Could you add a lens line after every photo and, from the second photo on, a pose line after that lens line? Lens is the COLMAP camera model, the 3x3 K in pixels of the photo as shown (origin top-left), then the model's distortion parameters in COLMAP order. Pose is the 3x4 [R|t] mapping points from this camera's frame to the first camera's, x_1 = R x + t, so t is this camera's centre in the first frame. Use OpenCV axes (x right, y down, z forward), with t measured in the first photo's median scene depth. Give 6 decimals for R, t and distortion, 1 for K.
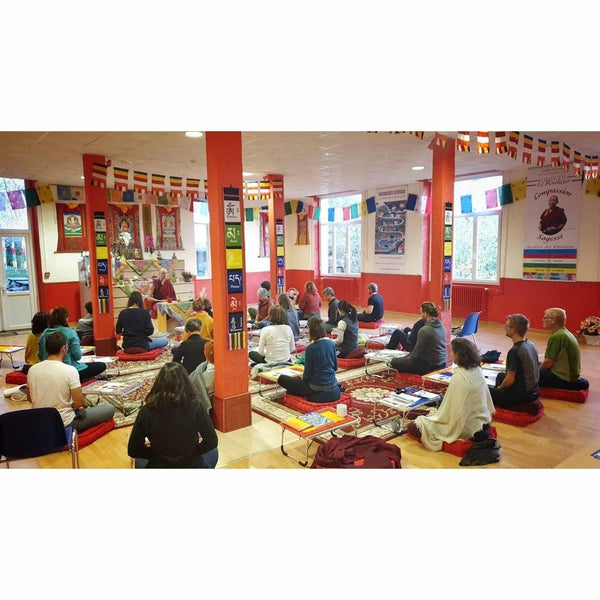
lens RADIAL K [[461.3, 0, 300.0], [0, 461.3, 300.0], [0, 0, 1]] dist [0.062565, -0.008285]
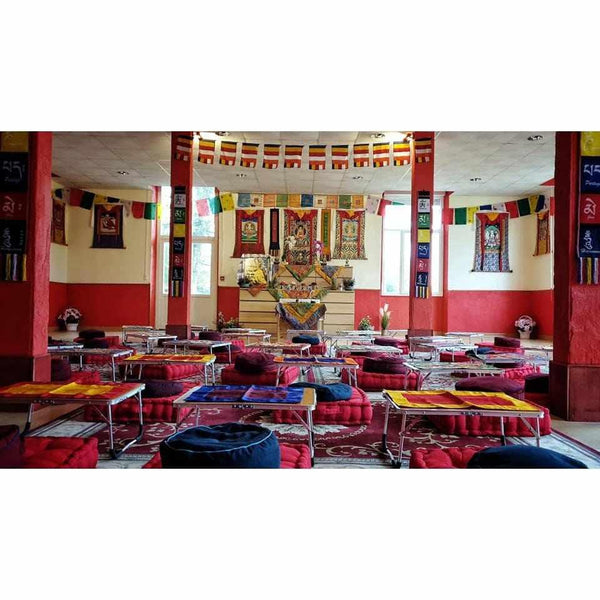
lens RADIAL K [[461.3, 0, 300.0], [0, 461.3, 300.0], [0, 0, 1]] dist [0.062565, -0.008285]
pose [[0.775658, 0.024164, -0.630691, 0.219419], [-0.098775, 0.991601, -0.083487, 0.056731], [0.623376, 0.127054, 0.771530, 0.294985]]
